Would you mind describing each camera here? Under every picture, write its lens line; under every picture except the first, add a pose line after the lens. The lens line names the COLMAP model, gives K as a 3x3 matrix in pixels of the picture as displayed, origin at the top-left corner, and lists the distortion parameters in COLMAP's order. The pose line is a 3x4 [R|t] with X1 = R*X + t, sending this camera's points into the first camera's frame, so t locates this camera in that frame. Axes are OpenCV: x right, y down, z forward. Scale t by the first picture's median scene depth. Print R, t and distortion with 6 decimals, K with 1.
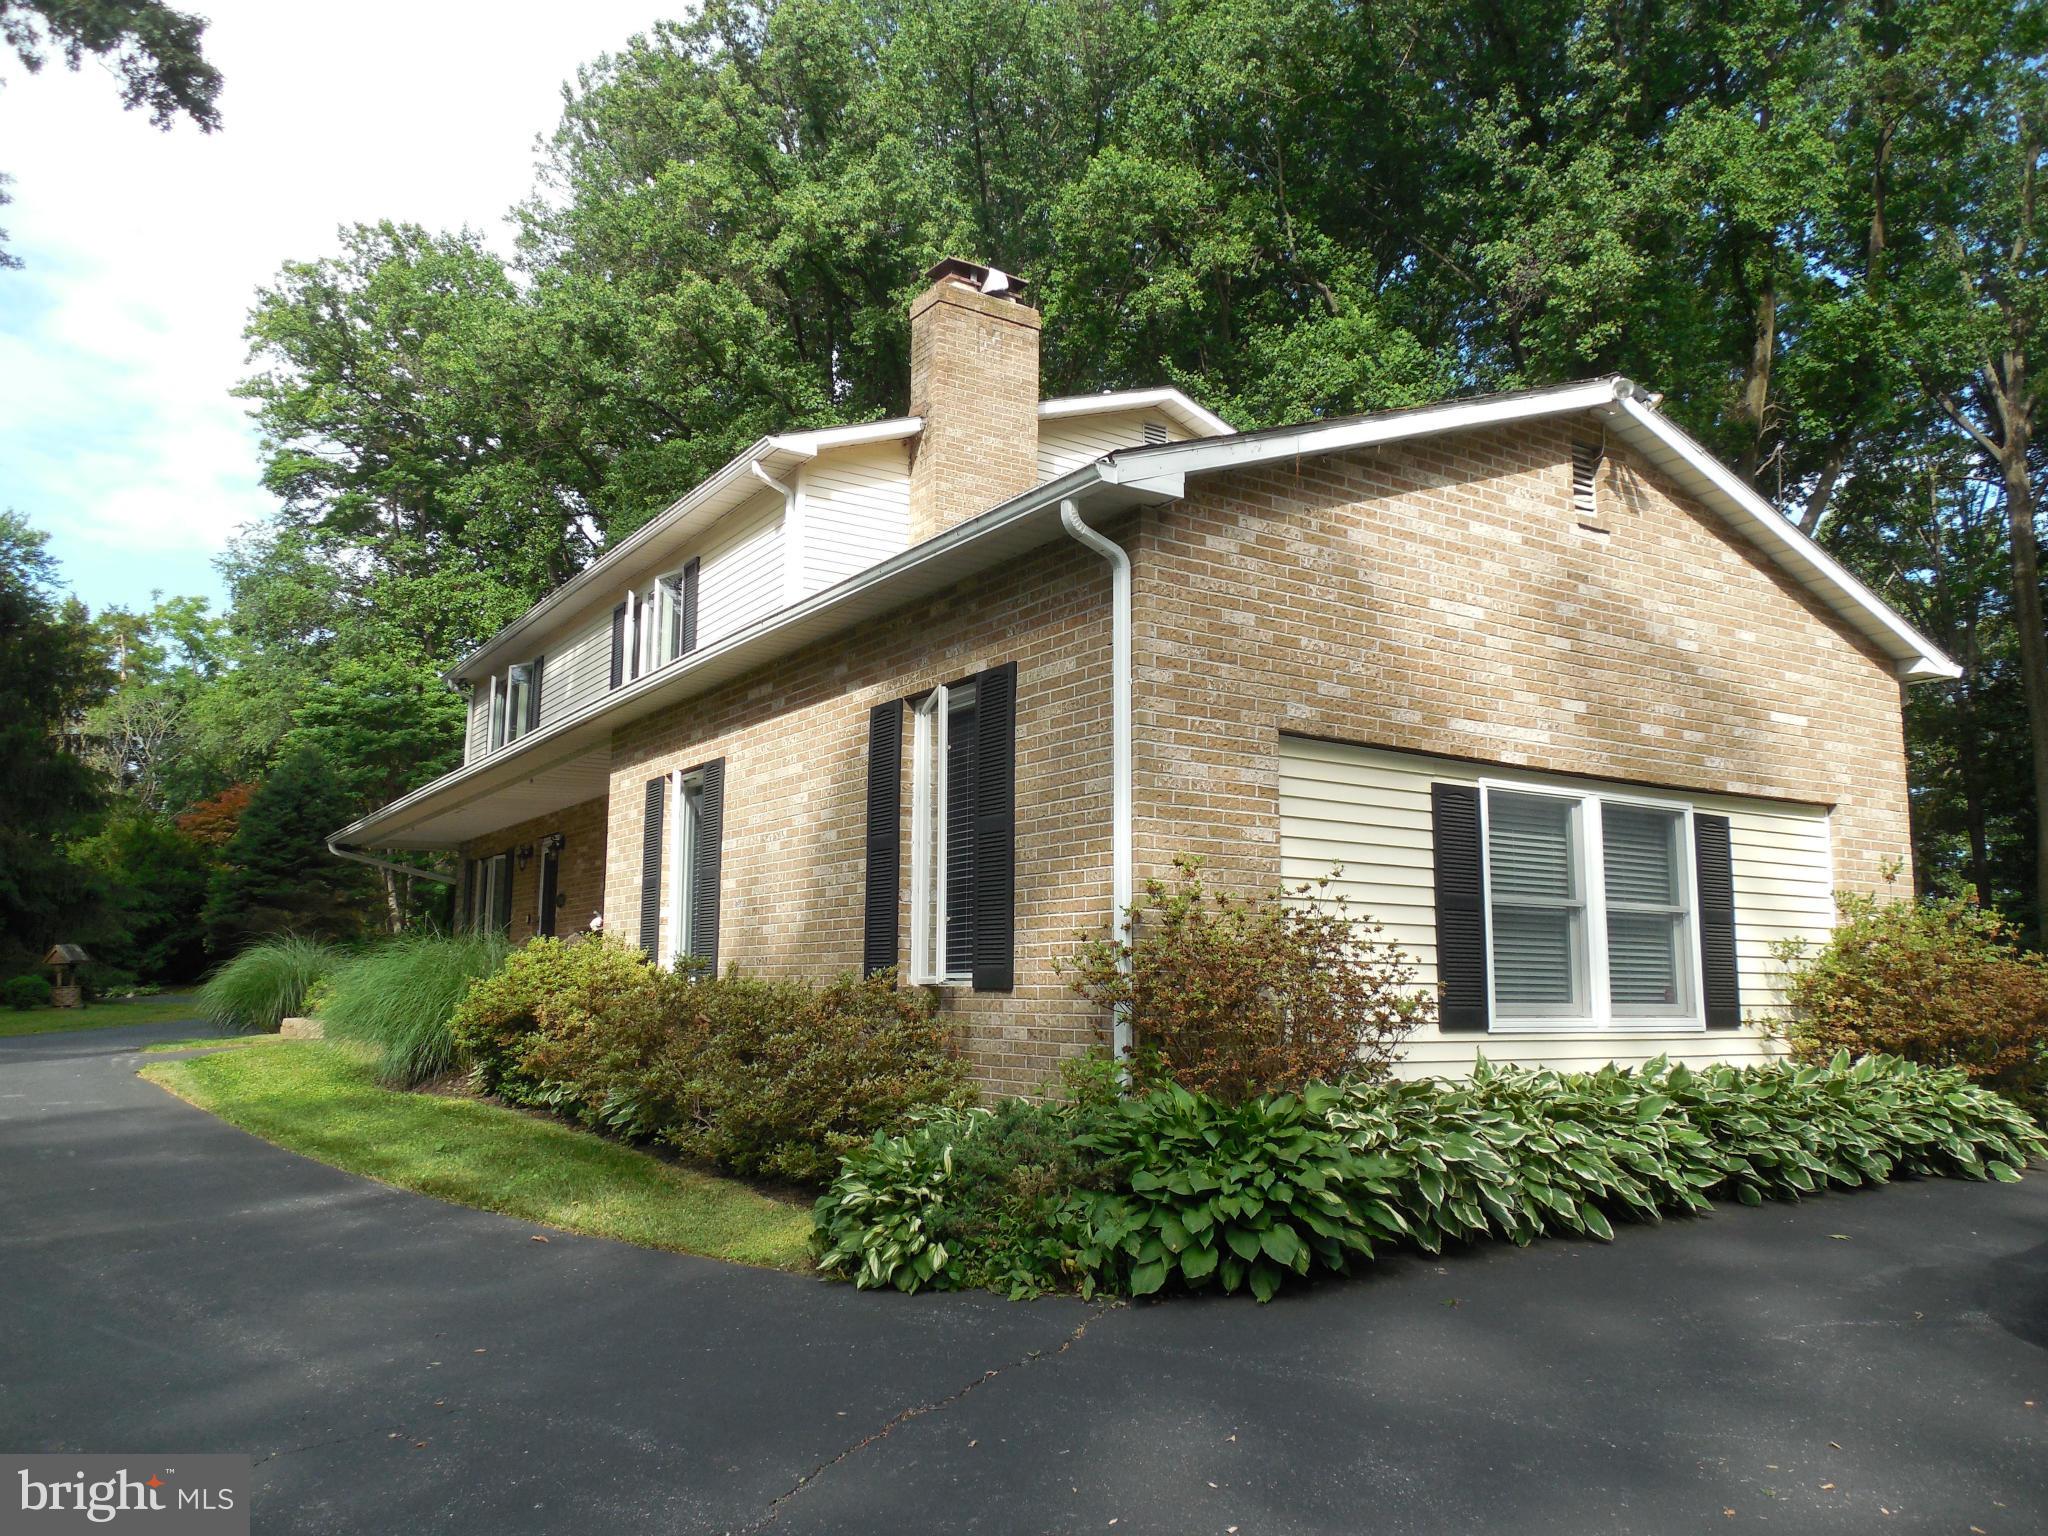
lens RADIAL K [[1546.3, 0, 1019.1], [0, 1546.3, 761.3], [0, 0, 1]] dist [-0.001637, -0.000865]
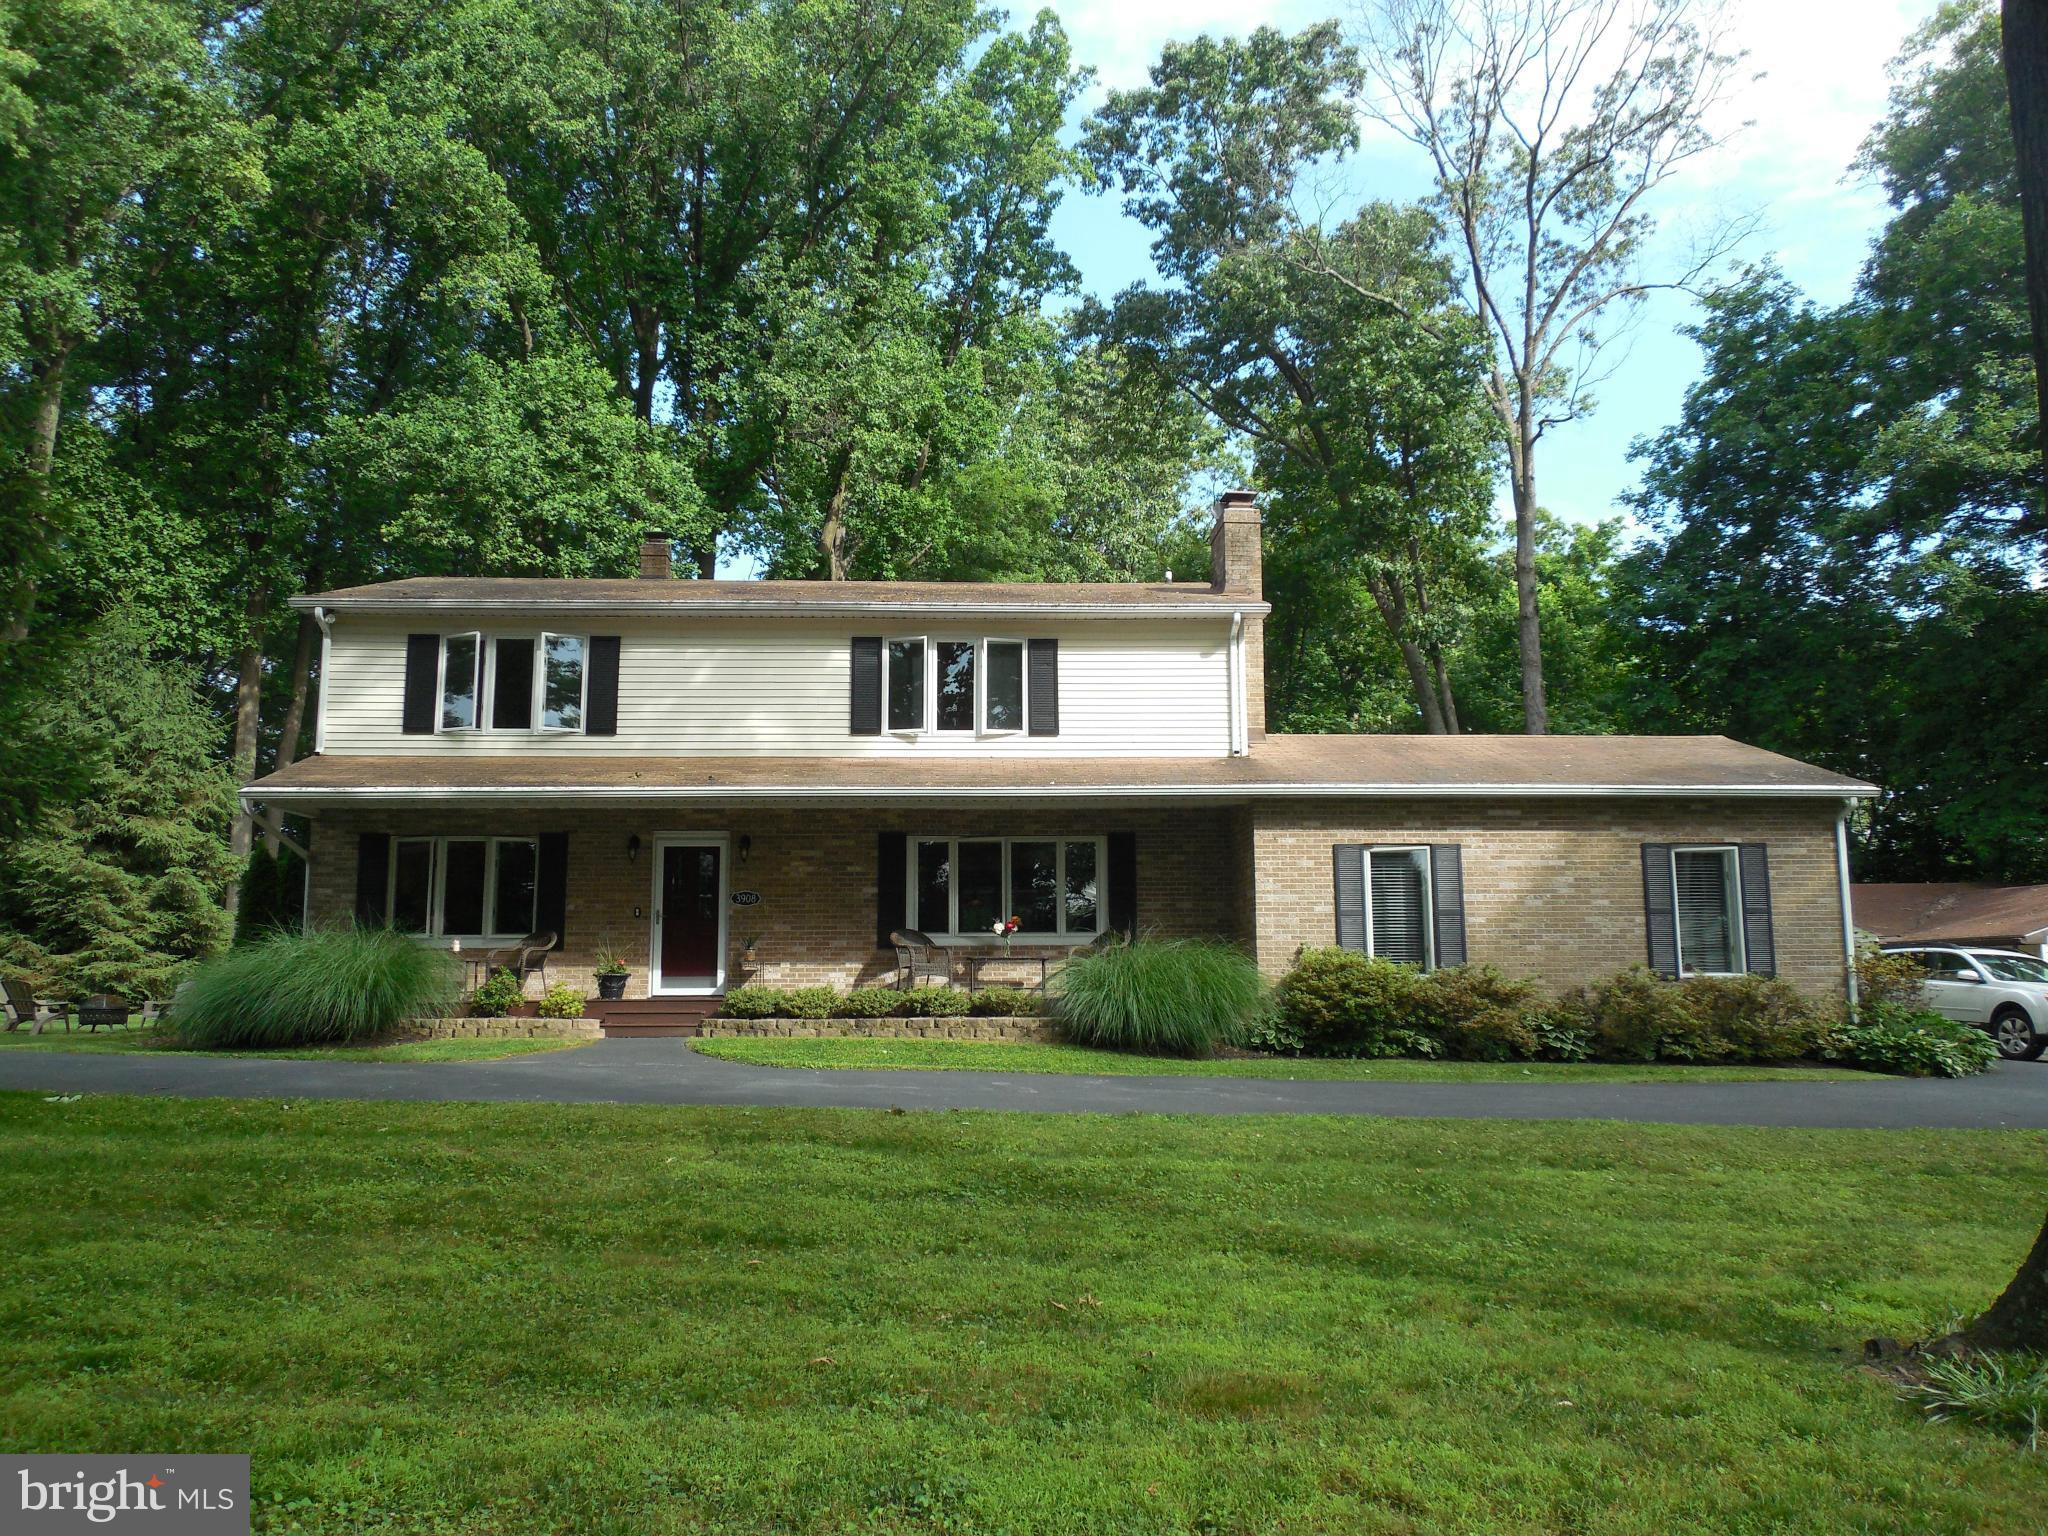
lens RADIAL K [[1546.3, 0, 1019.1], [0, 1546.3, 761.3], [0, 0, 1]] dist [-0.001637, -0.000865]
pose [[0.500913, 0.117368, 0.857503, -1.382819], [-0.122093, 0.990437, -0.064242, 0.054987], [-0.856843, -0.072516, 0.510453, 0.403509]]
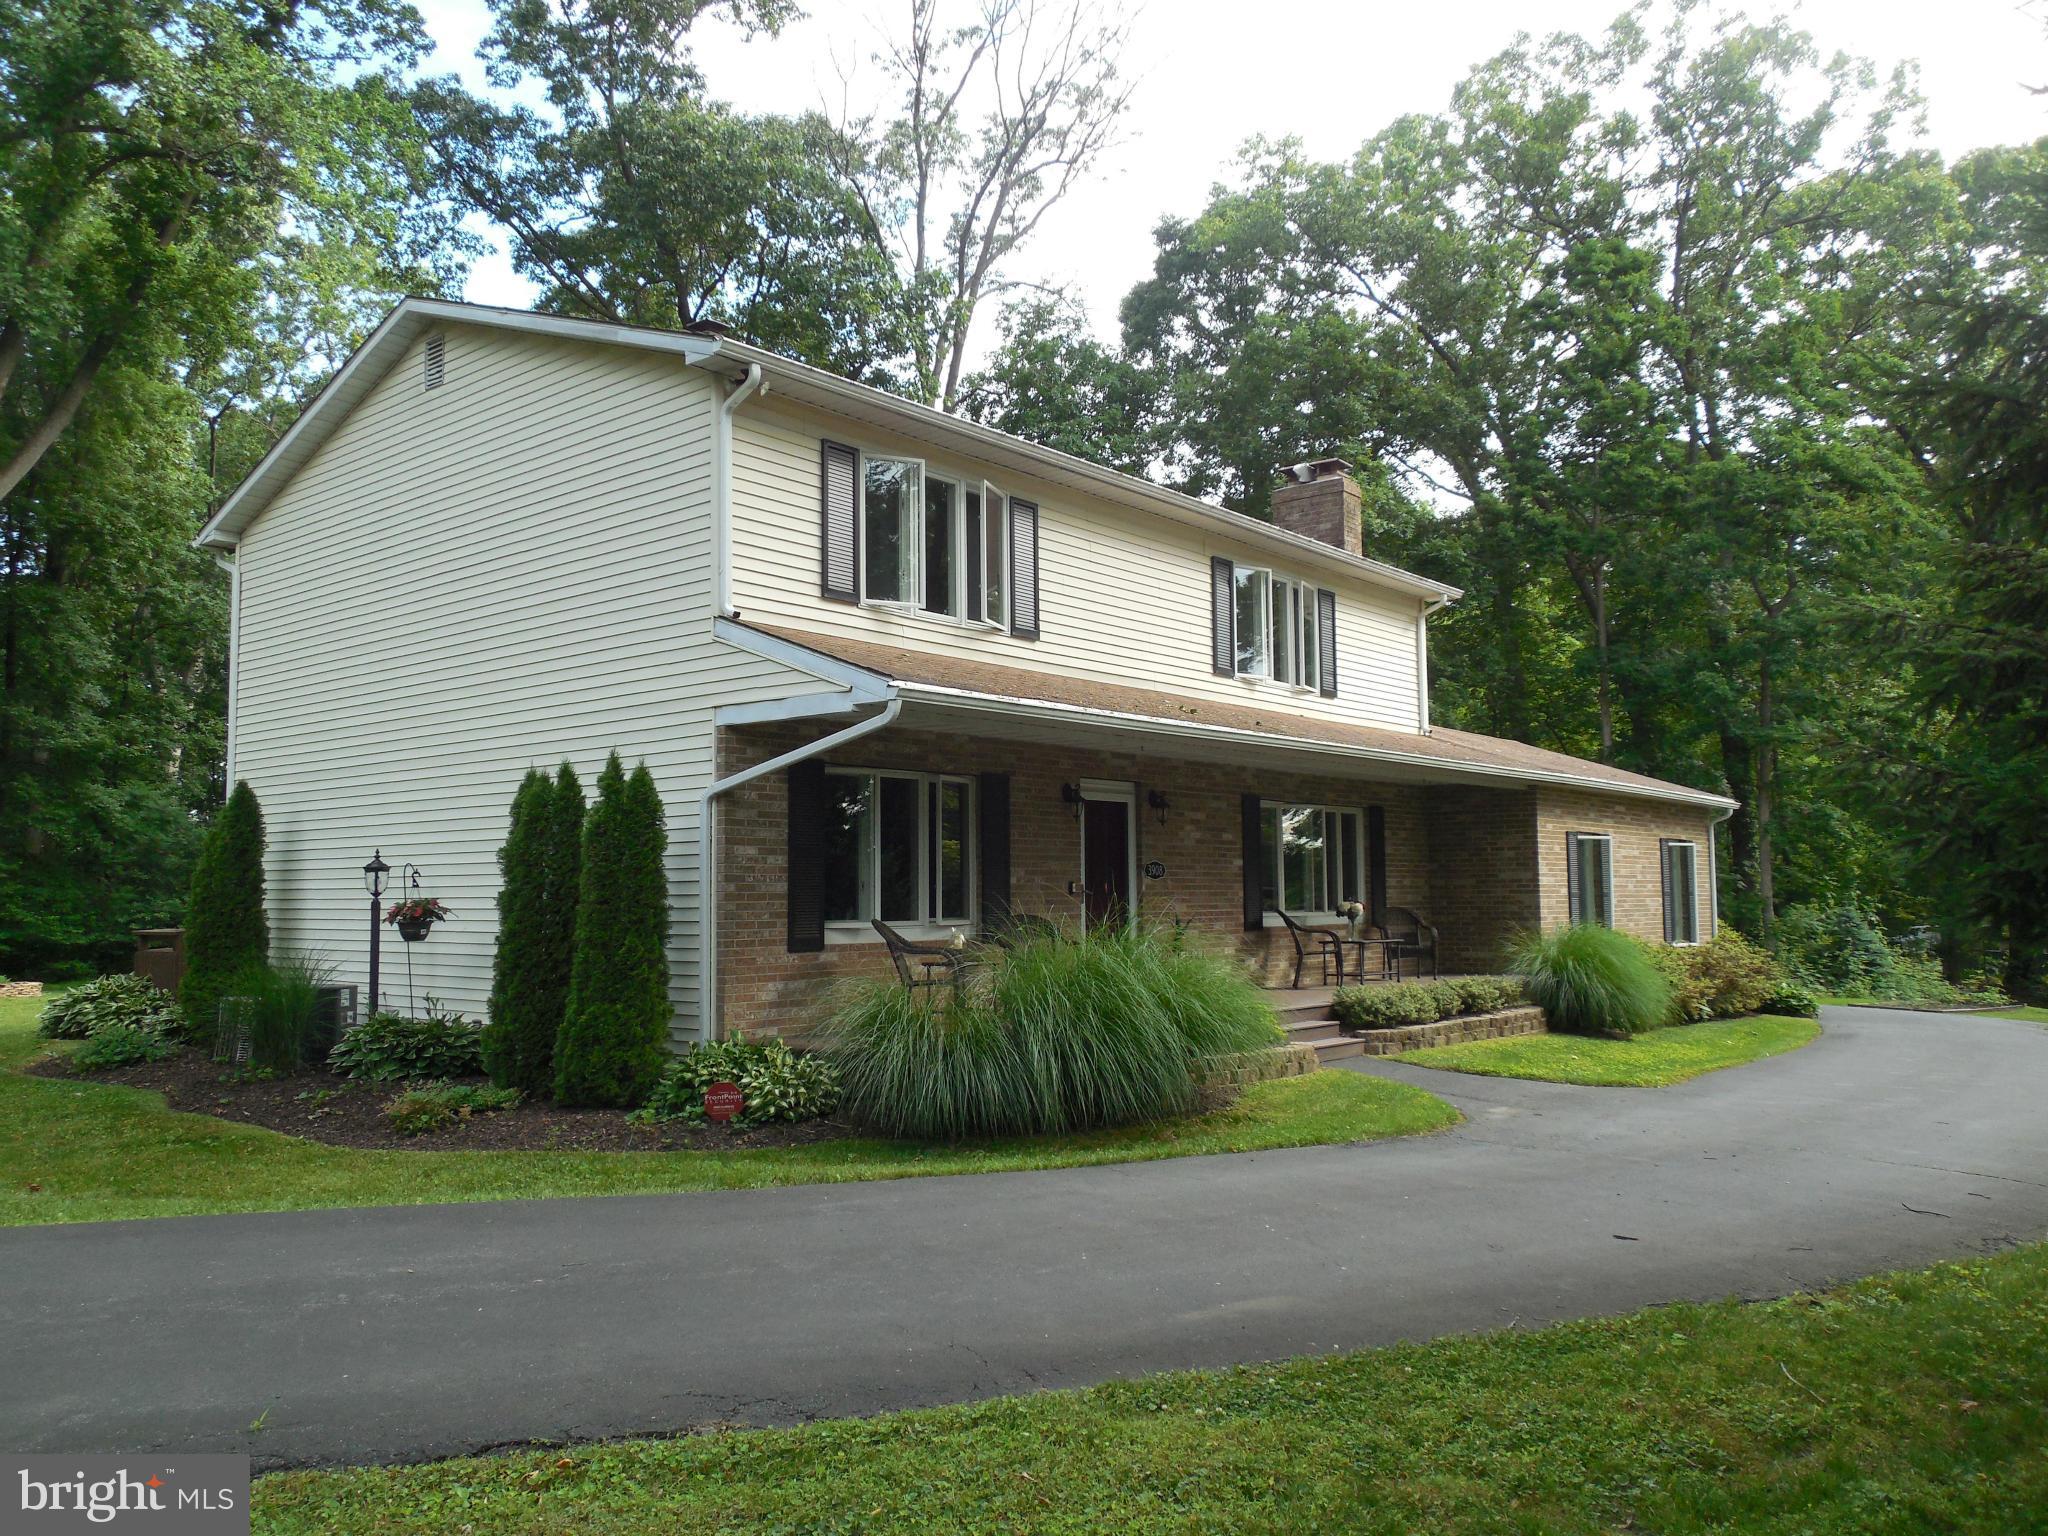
lens RADIAL K [[1546.3, 0, 1019.1], [0, 1546.3, 761.3], [0, 0, 1]] dist [-0.001637, -0.000865]
pose [[-0.296828, 0.075994, 0.951902, -1.325028], [-0.141534, 0.982318, -0.122557, 0.180792], [-0.944384, -0.171105, -0.280823, 1.638385]]
